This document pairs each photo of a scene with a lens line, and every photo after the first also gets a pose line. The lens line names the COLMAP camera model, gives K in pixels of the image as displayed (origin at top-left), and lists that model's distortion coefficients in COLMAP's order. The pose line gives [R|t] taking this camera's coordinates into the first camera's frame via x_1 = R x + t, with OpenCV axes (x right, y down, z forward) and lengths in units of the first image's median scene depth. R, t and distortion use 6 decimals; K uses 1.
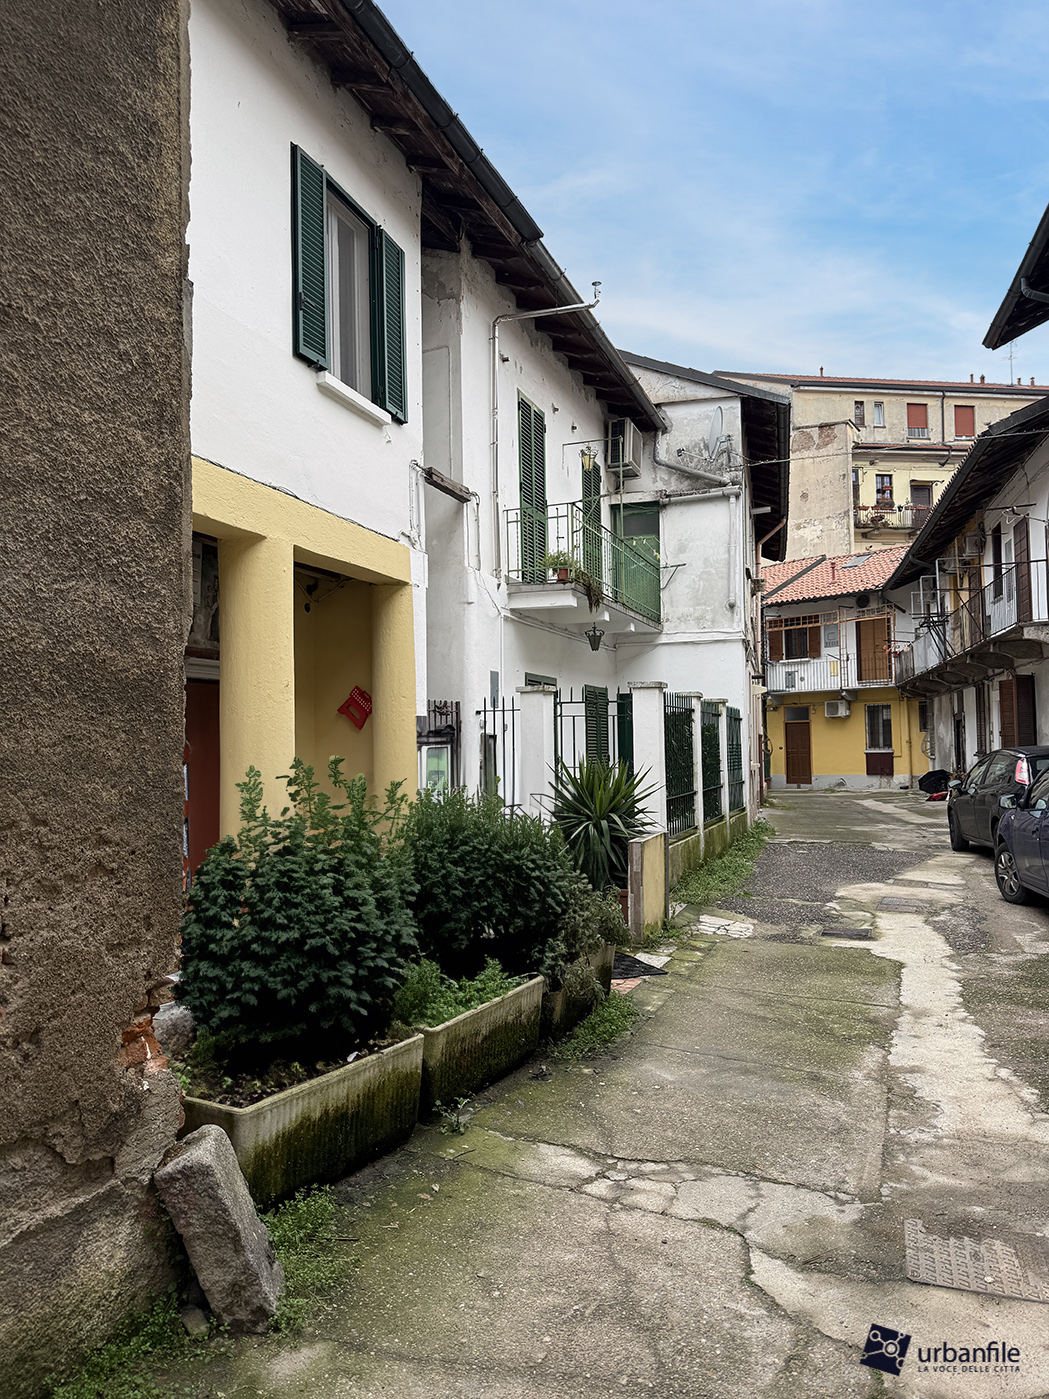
lens RADIAL K [[1018.4, 0, 489.1], [0, 1018.4, 730.6], [0, 0, 1]] dist [0.050868, -0.059045]
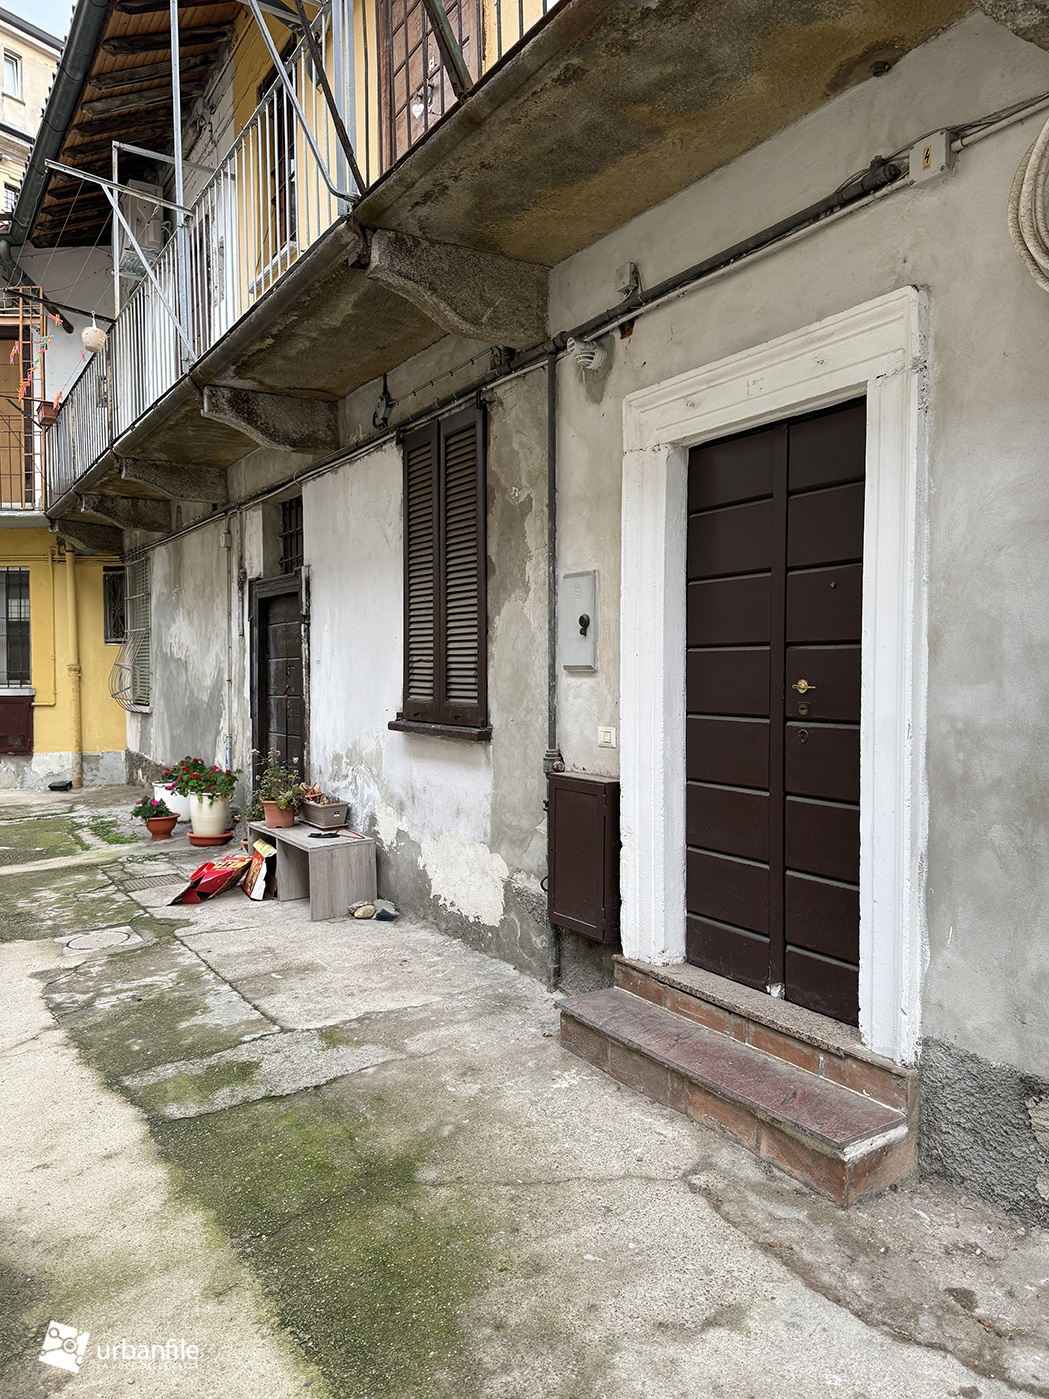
lens RADIAL K [[1018.4, 0, 515.5], [0, 1018.4, 691.7], [0, 0, 1]] dist [0.050868, -0.059045]
pose [[0.685636, 0.006726, 0.727913, 0.283346], [-0.029536, 0.999391, 0.018586, 0.008791], [-0.727345, -0.034242, 0.685417, 0.720606]]
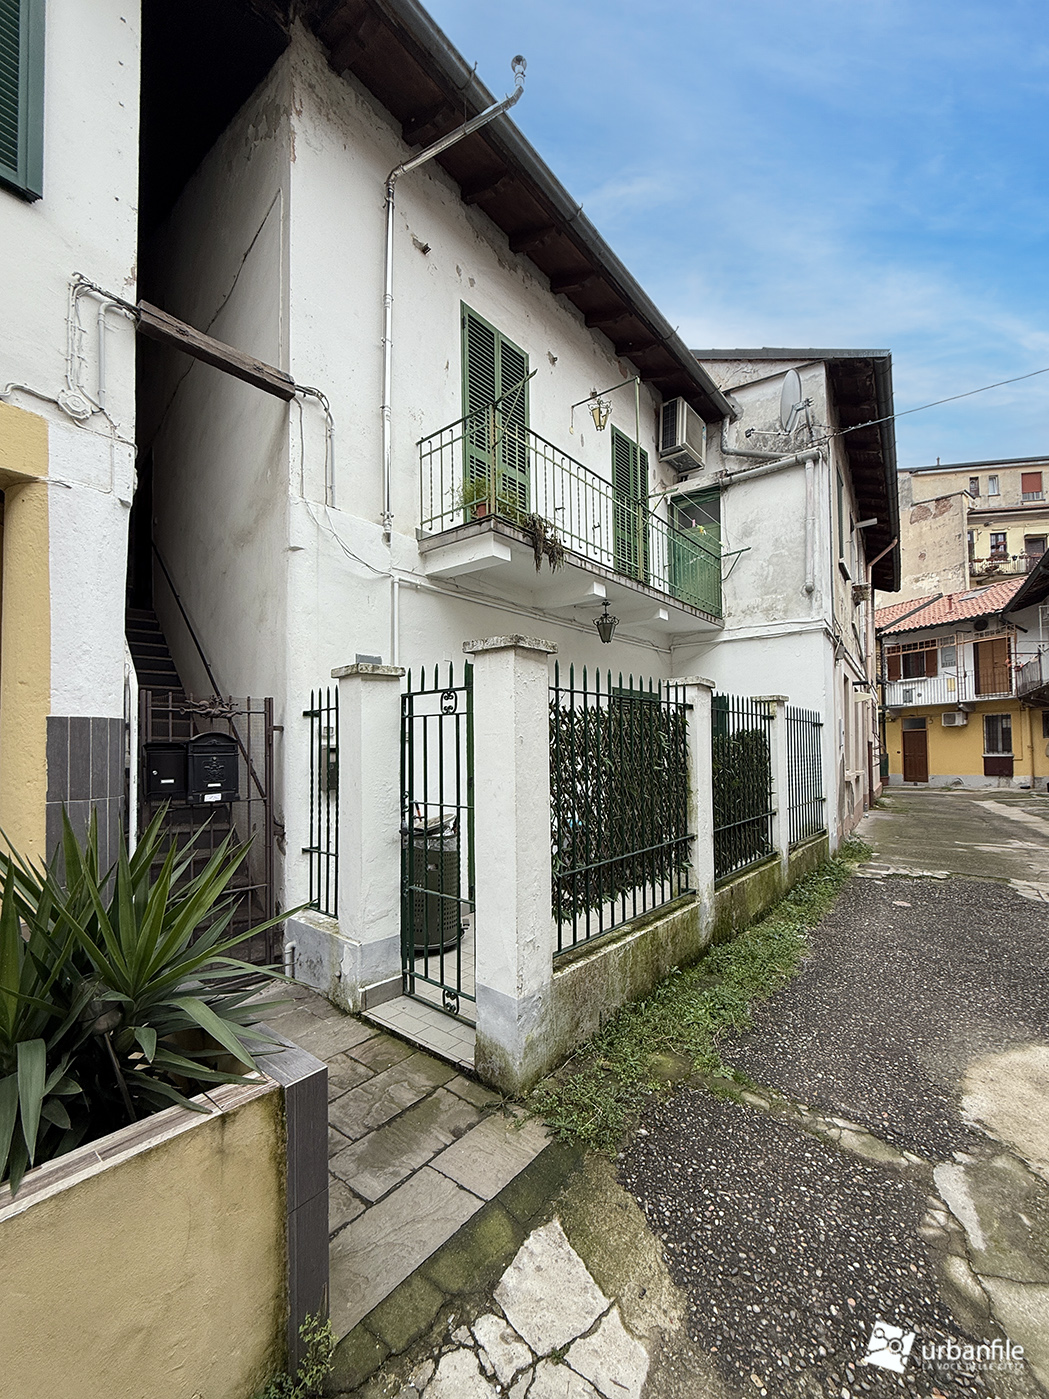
lens RADIAL K [[578.2, 0, 478.1], [0, 578.2, 747.2], [0, 0, 1]] dist [-0.015064, 0.003385]
pose [[0.934798, 0.000611, -0.355179, 0.077005], [0.004426, 0.999901, 0.013370, -0.000035], [0.355152, -0.014070, 0.934703, 0.233440]]
